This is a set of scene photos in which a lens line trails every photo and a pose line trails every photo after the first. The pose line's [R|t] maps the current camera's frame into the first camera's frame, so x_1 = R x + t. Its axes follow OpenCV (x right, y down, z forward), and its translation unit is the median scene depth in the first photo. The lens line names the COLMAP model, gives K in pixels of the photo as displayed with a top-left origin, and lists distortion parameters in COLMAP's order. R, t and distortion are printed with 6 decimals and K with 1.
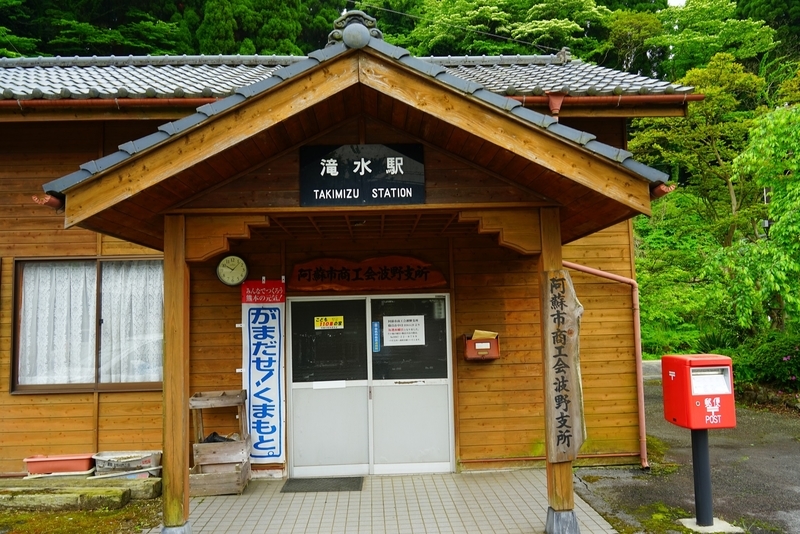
lens RADIAL K [[587.9, 0, 395.8], [0, 587.9, 268.3], [0, 0, 1]] dist [-0.025892, 0.010510]
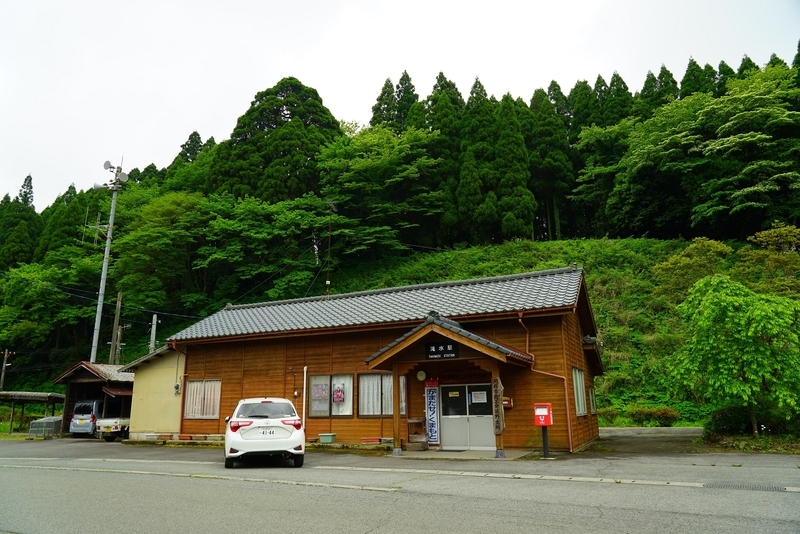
lens RADIAL K [[587.9, 0, 401.1], [0, 587.9, 266.9], [0, 0, 1]] dist [-0.025892, 0.010510]
pose [[0.881920, -0.101093, -0.460431, 1.024698], [0.035603, 0.988229, -0.148782, -0.100559], [0.470052, 0.114822, 0.875138, -1.652555]]
